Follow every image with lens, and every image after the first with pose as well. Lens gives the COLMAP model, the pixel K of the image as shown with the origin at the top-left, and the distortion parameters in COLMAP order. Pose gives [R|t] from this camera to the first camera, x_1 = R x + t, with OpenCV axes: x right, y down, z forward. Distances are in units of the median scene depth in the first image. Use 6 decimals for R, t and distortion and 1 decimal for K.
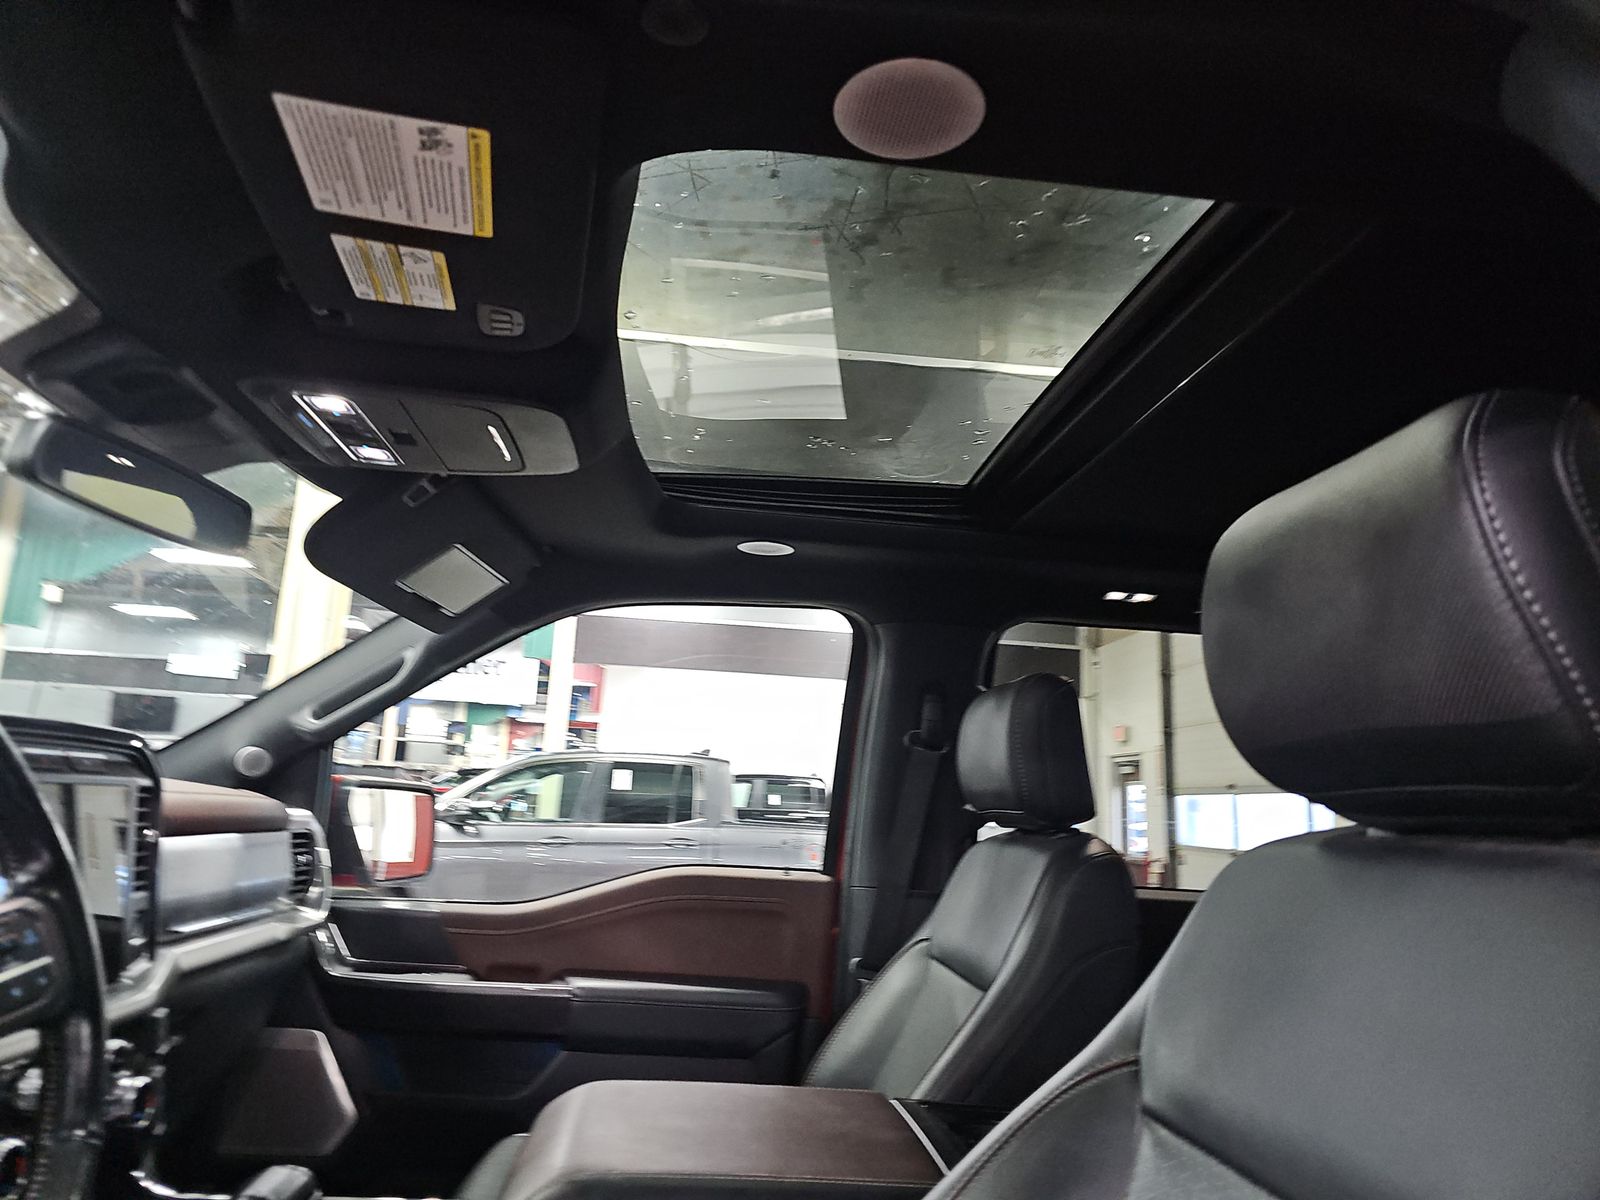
lens RADIAL K [[1056.2, 0, 806.7], [0, 1056.2, 609.2], [0, 0, 1]] dist [0.041185, -0.019593]
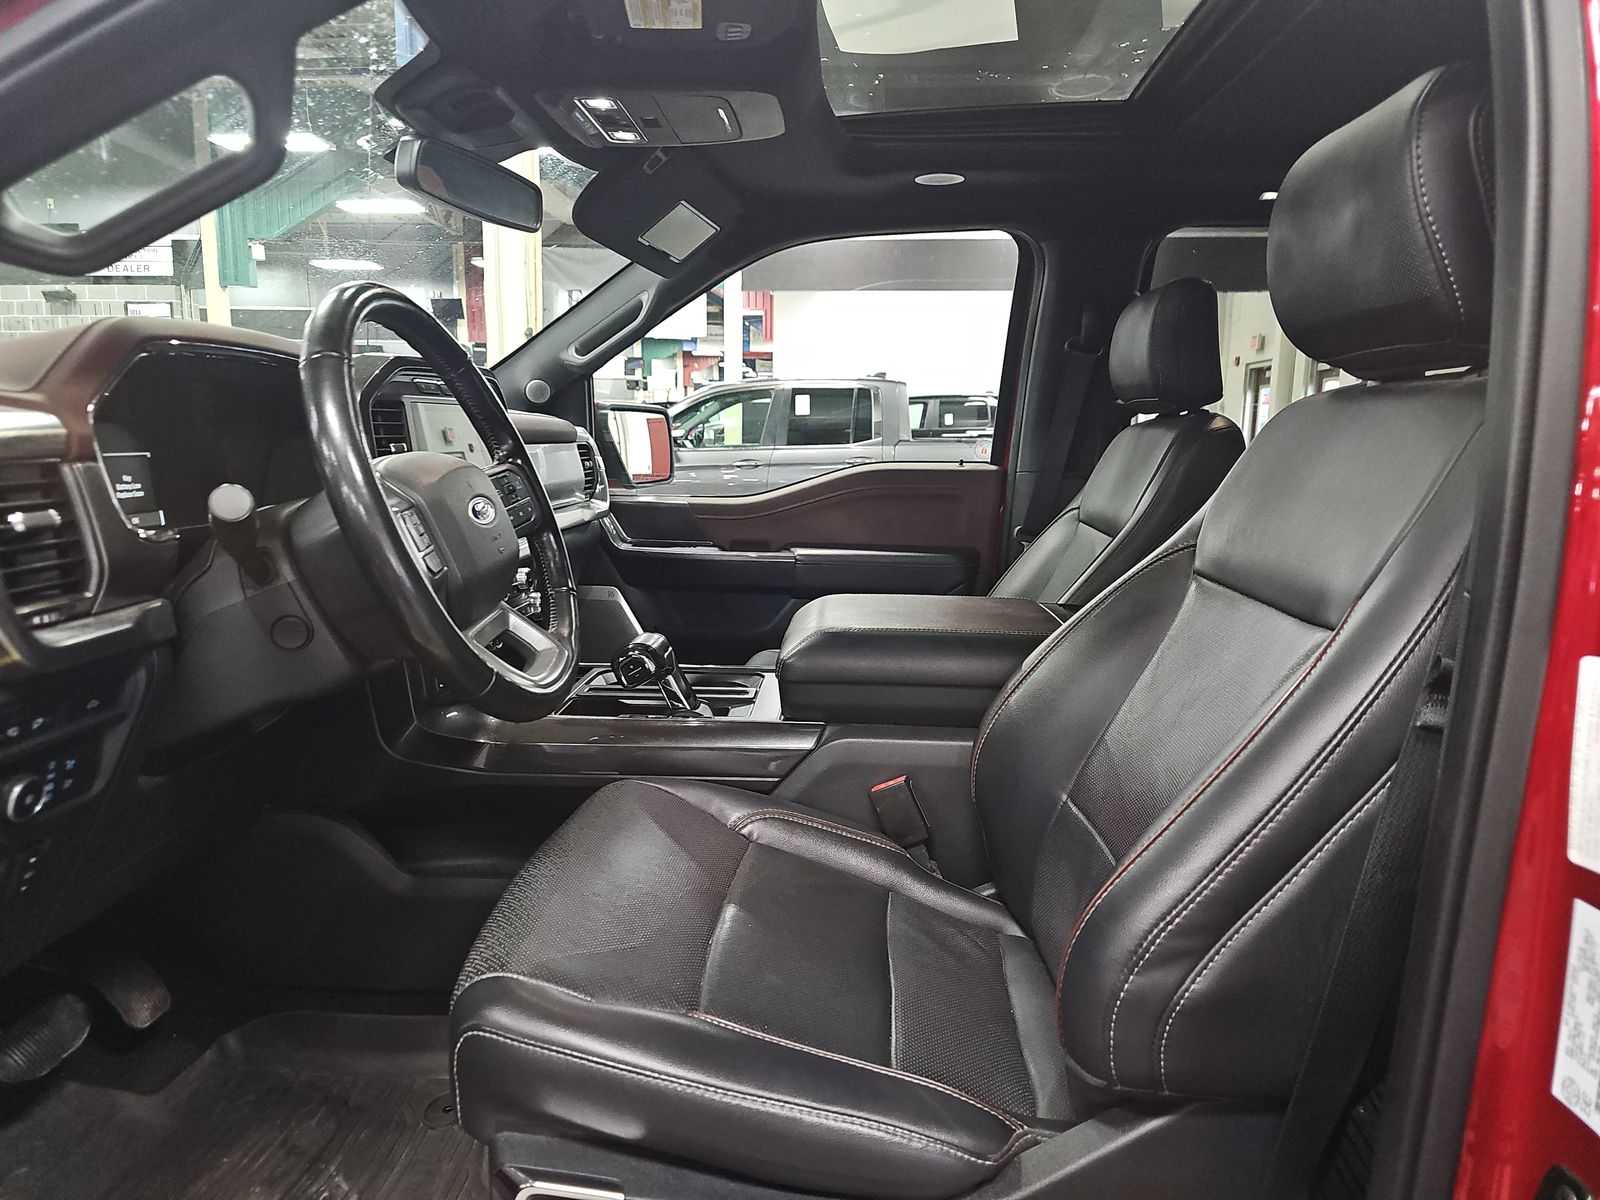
lens RADIAL K [[1056.2, 0, 765.5], [0, 1056.2, 602.1], [0, 0, 1]] dist [0.041185, -0.019593]
pose [[0.979401, -0.008221, -0.201757, 0.005039], [0.075840, 0.940994, 0.329815, -0.020468], [0.187141, -0.338323, 0.922234, -0.224562]]
